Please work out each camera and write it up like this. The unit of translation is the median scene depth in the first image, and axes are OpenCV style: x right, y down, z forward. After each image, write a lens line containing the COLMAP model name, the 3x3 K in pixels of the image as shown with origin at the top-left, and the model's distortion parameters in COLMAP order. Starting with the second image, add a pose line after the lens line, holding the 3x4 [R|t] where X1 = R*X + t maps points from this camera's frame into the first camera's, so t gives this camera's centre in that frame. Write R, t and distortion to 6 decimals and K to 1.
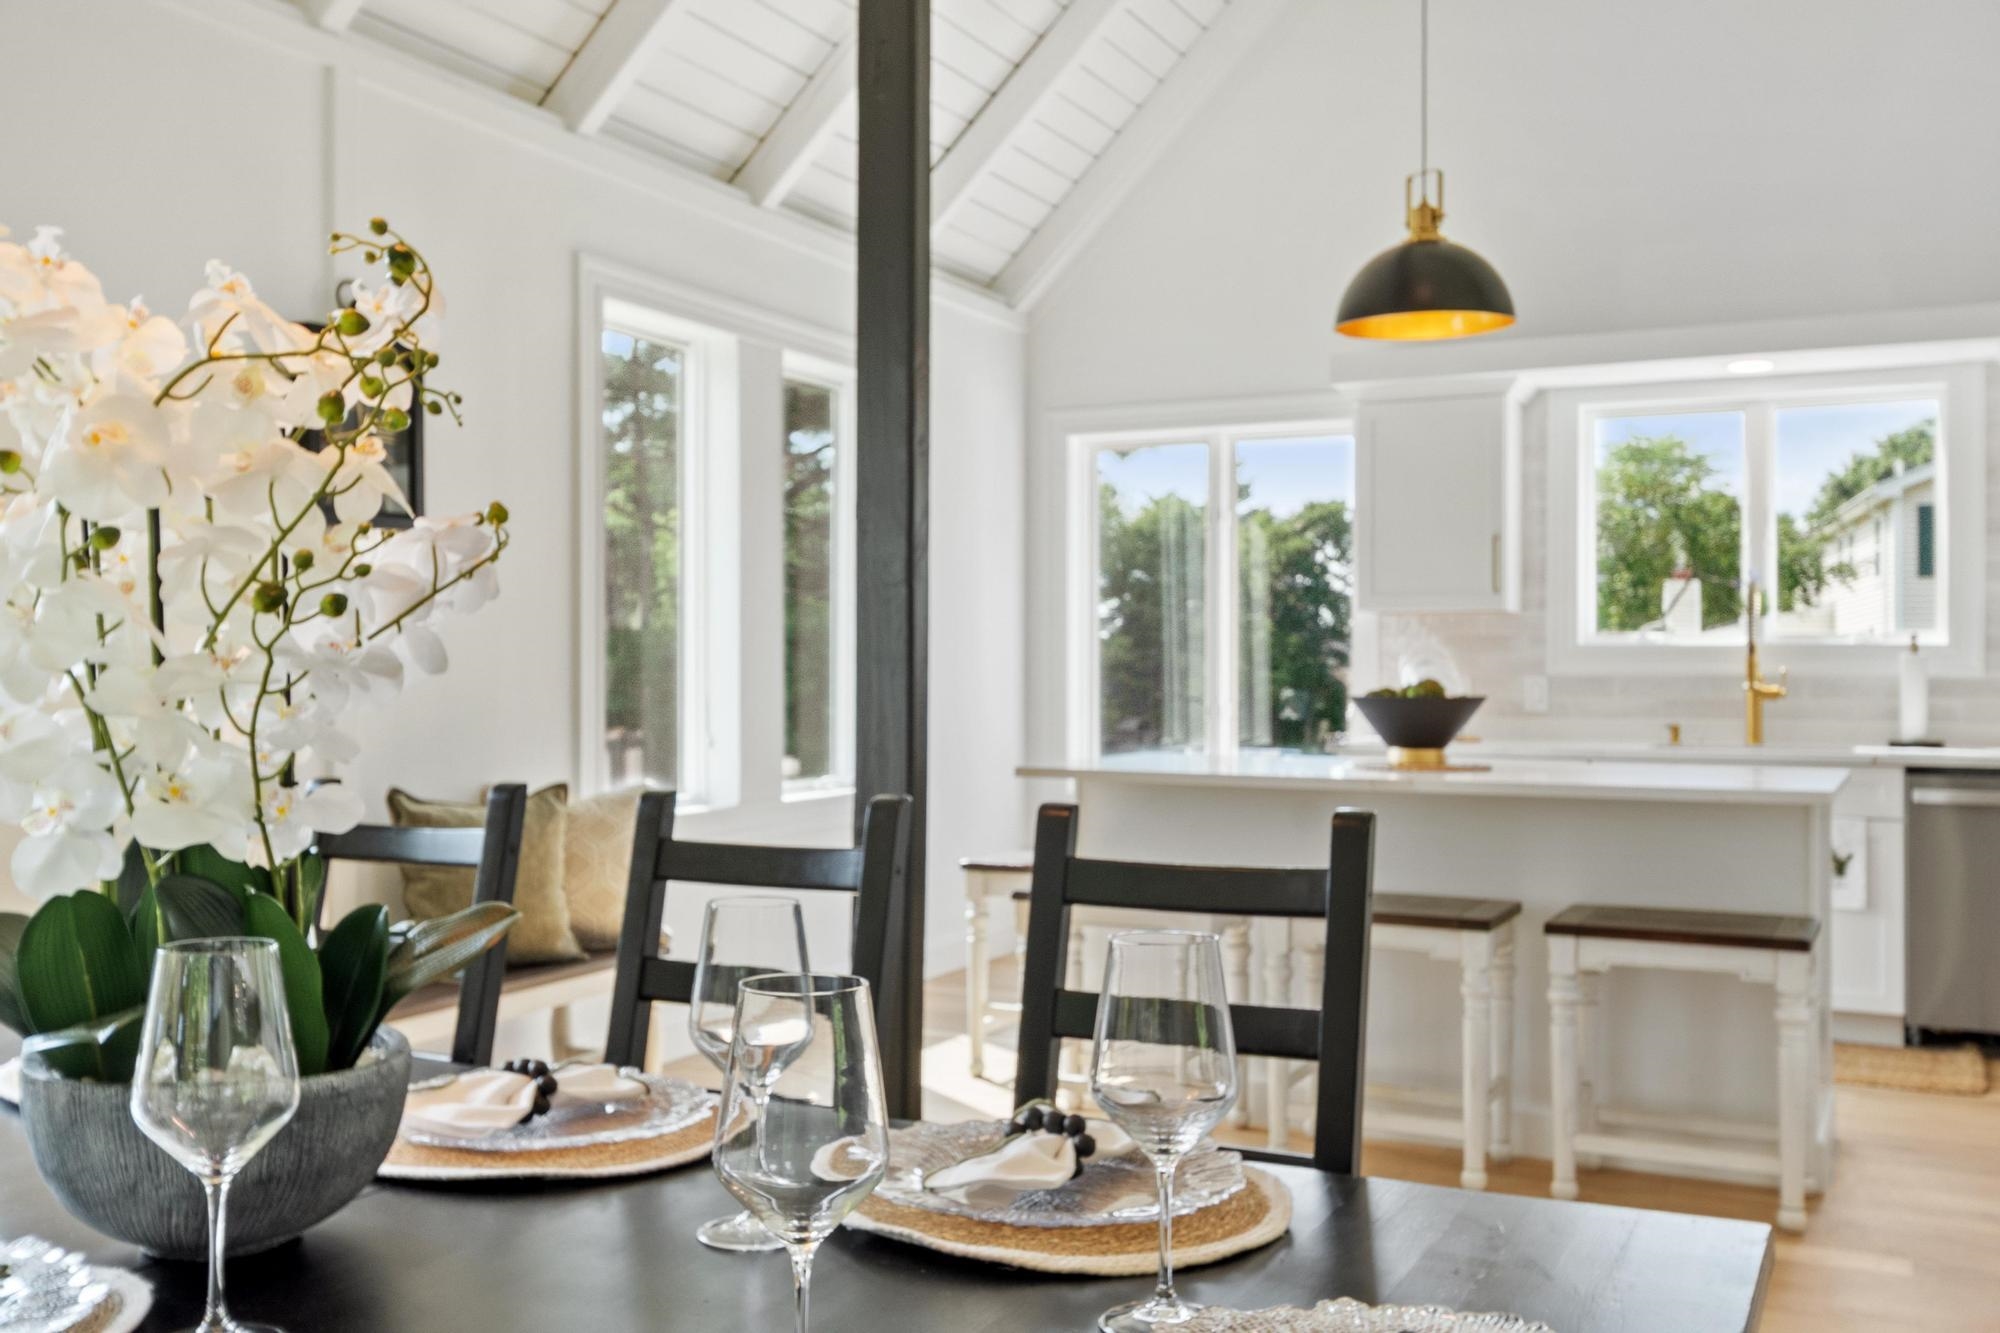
lens RADIAL K [[1869.3, 0, 1000.0], [0, 1869.3, 666.5], [0, 0, 1]] dist [-0.002181, -0.002118]
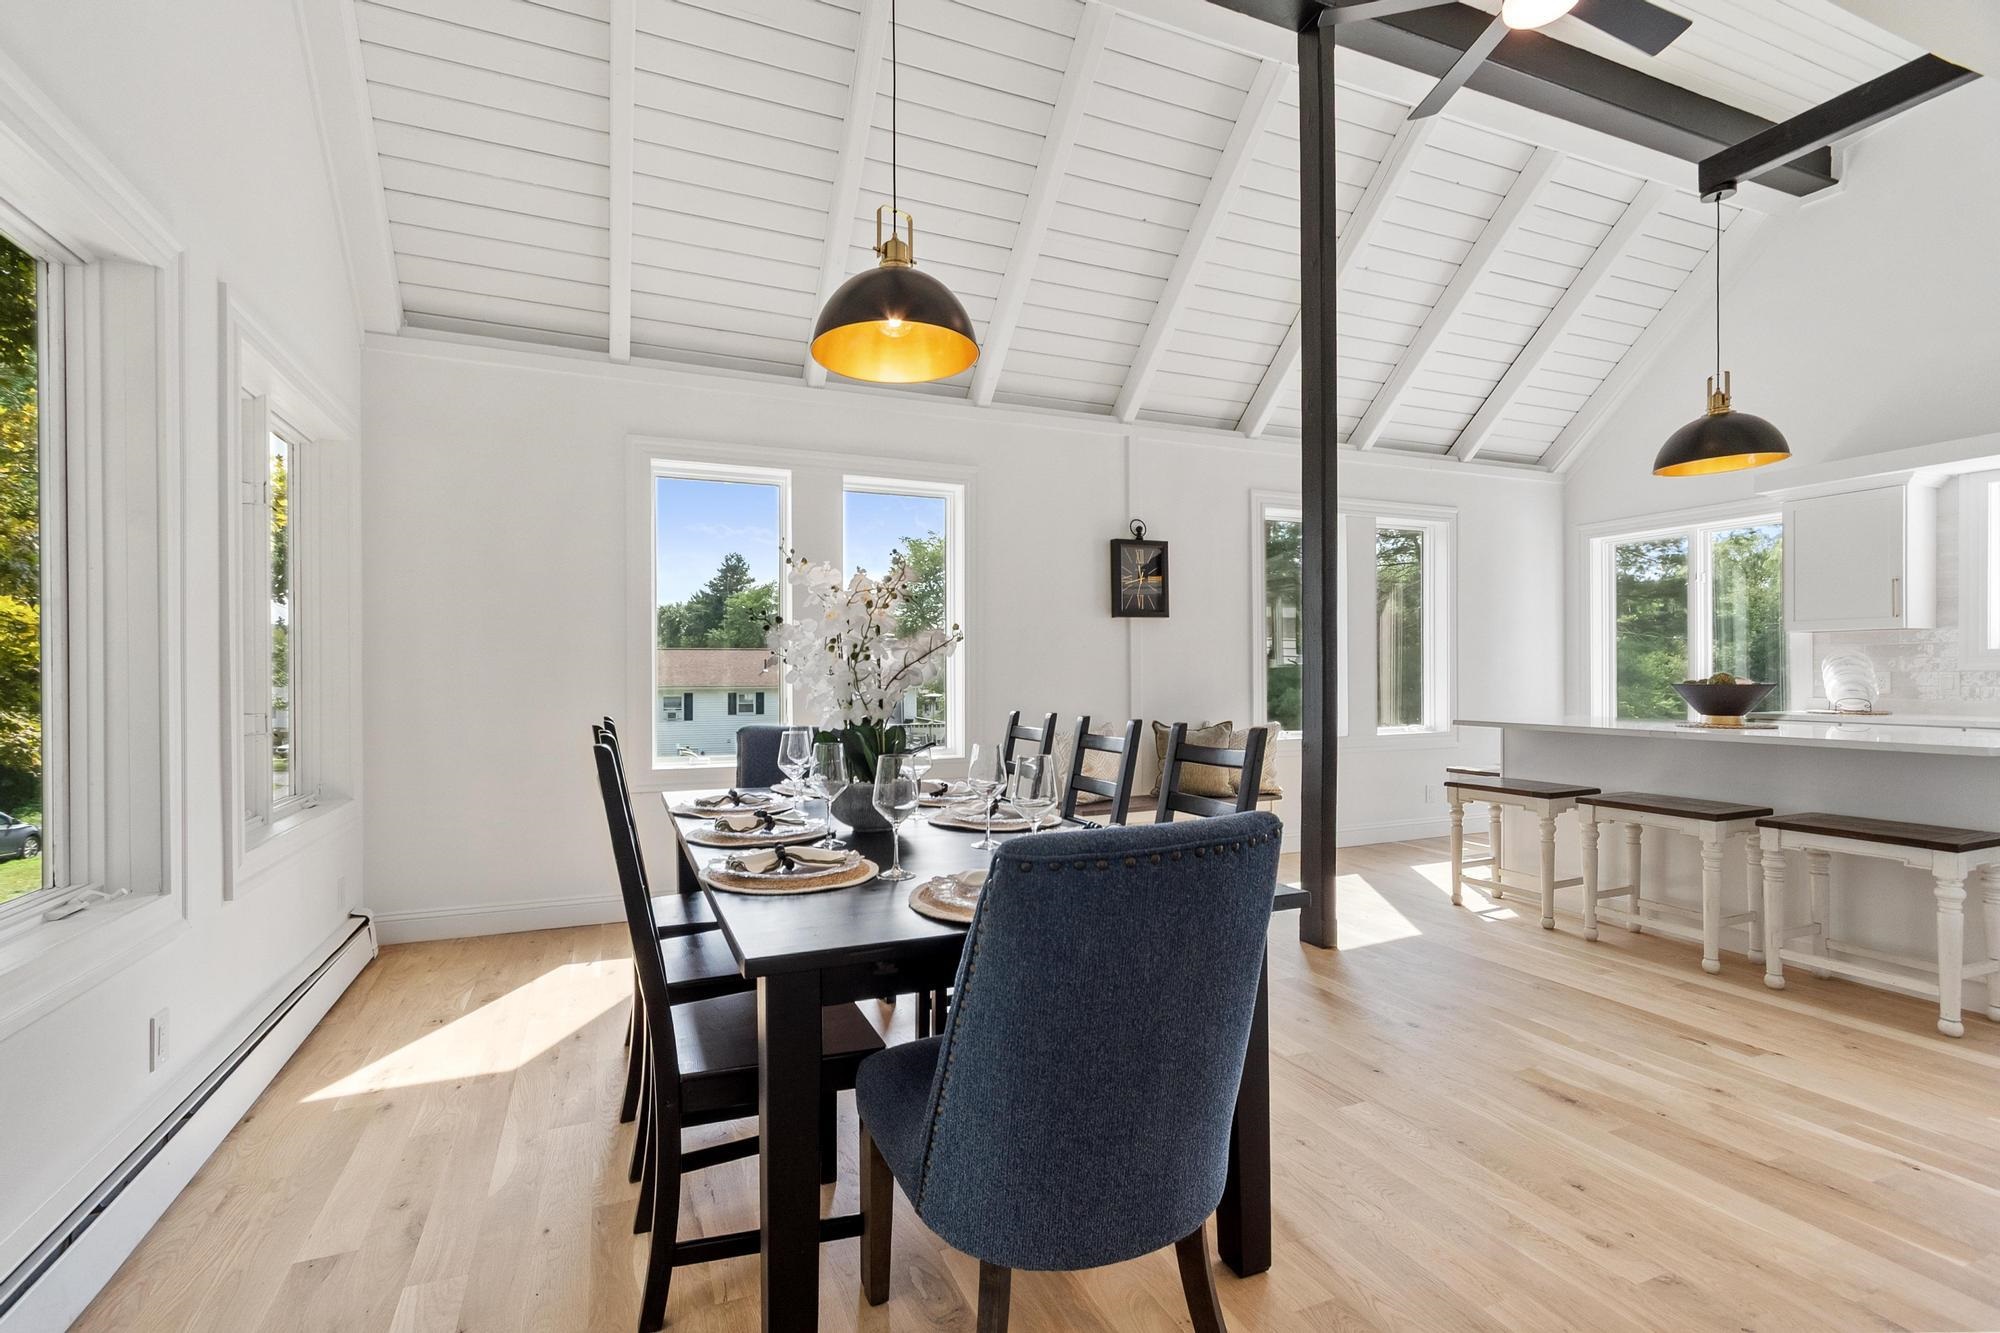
lens RADIAL K [[883.2, 0, 956.9], [0, 883.2, 678.3], [0, 0, 1]] dist [0.010475, -0.004991]
pose [[0.751747, -0.004497, -0.659436, 0.231545], [0.008942, 0.999954, 0.003375, 0.001818], [0.659391, -0.008434, 0.751753, -0.055785]]
